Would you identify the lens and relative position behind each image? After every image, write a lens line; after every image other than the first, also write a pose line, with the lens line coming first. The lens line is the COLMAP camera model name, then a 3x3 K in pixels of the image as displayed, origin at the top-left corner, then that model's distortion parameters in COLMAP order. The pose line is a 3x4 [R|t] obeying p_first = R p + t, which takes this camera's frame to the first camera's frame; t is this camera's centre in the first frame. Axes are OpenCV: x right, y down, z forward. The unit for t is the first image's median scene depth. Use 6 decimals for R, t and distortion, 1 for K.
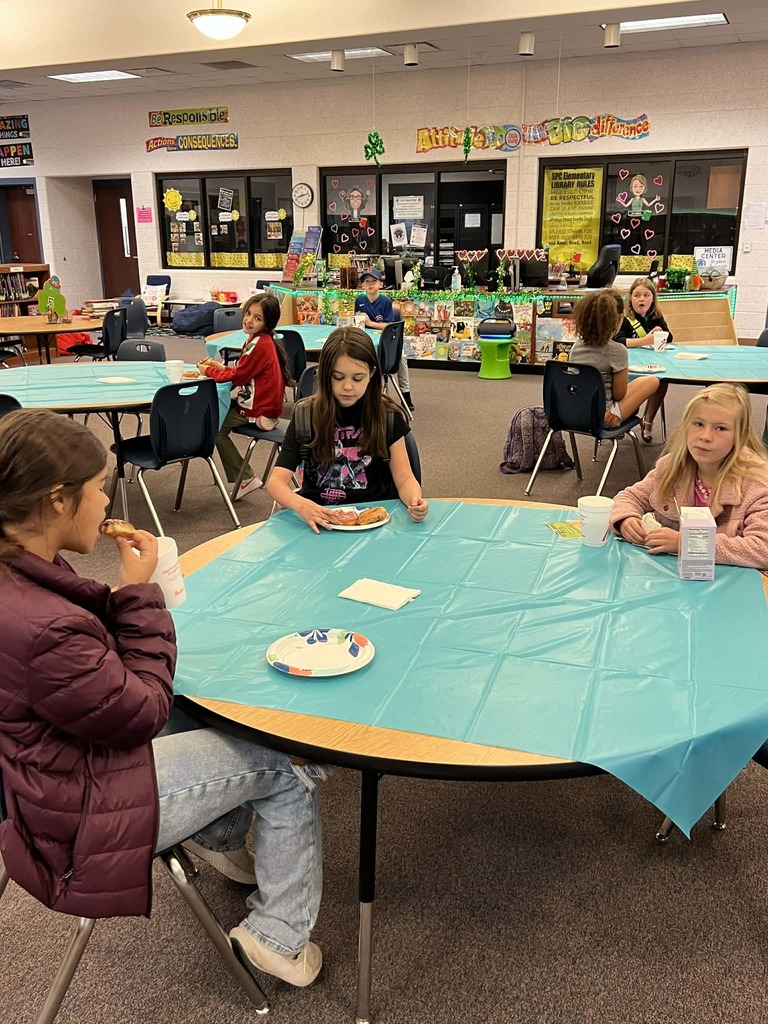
lens RADIAL K [[924.8, 0, 380.6], [0, 924.8, 510.9], [0, 0, 1]] dist [0.017048, -0.014722]
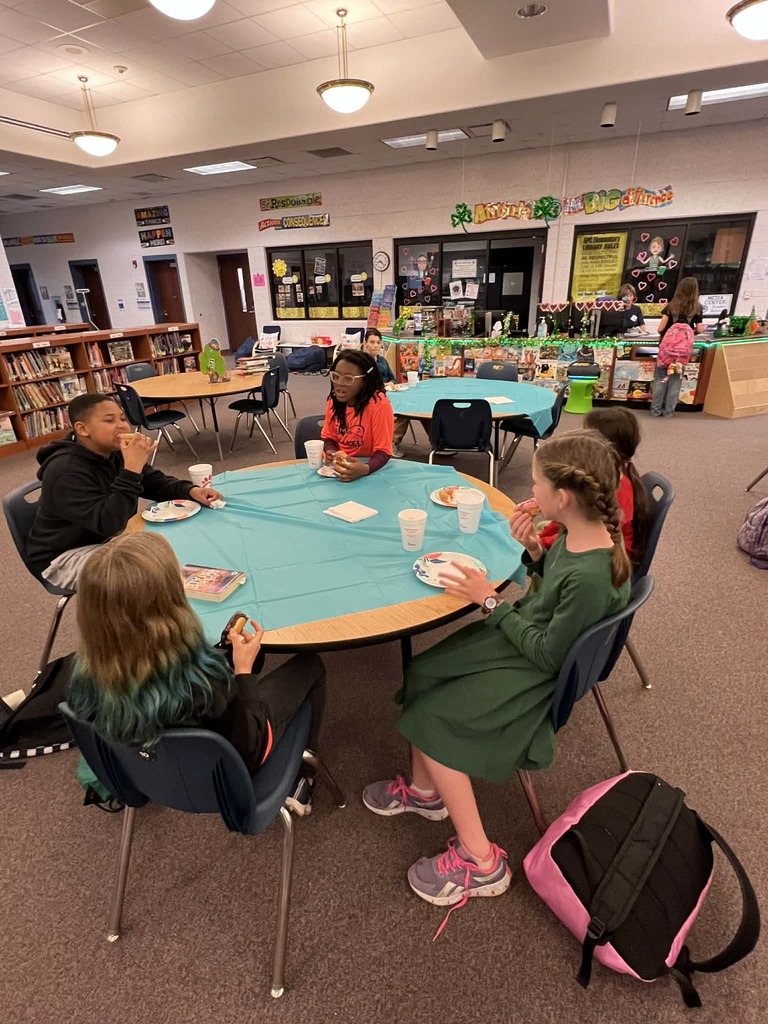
lens RADIAL K [[522.8, 0, 380.7], [0, 522.8, 510.5], [0, 0, 1]] dist [-0.012339, 0.004604]
pose [[0.999540, -0.029200, 0.008162, -0.112273], [0.028119, 0.993455, 0.110710, -0.077470], [-0.011341, -0.110430, 0.993819, 0.246534]]
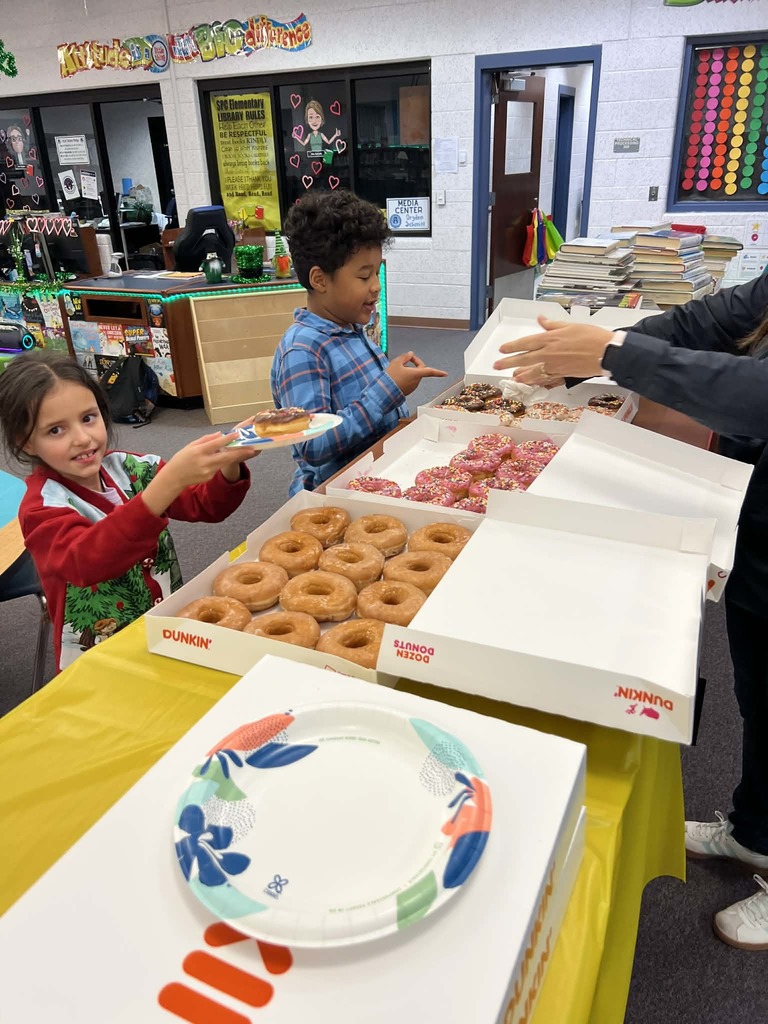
lens RADIAL K [[766.5, 0, 373.2], [0, 766.5, 515.1], [0, 0, 1]] dist [0.036433, -0.043479]
pose [[0.999731, -0.022644, -0.005023, 0.310970], [0.023125, 0.989801, 0.140570, -0.107866], [0.001789, -0.140649, 0.990058, 0.308319]]
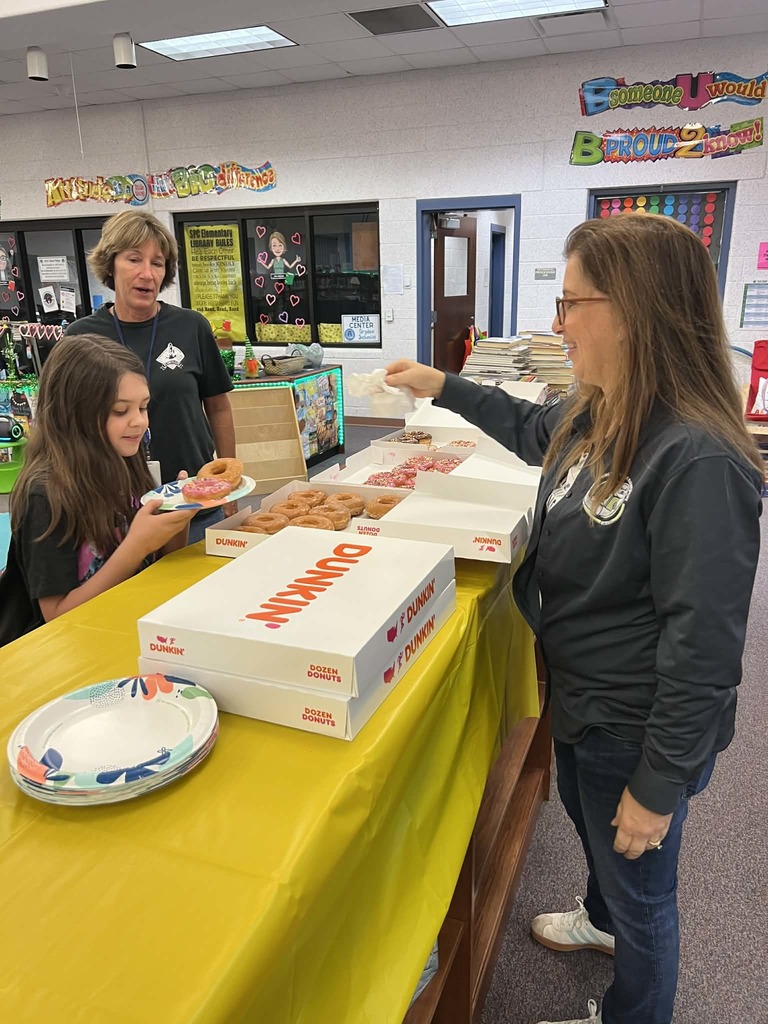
lens RADIAL K [[766.5, 0, 385.1], [0, 766.5, 514.0], [0, 0, 1]] dist [0.036433, -0.043479]
pose [[0.996979, -0.027688, 0.072575, 0.308087], [0.027721, 0.999616, 0.000558, -0.090558], [-0.072563, 0.001456, 0.997363, 0.257614]]
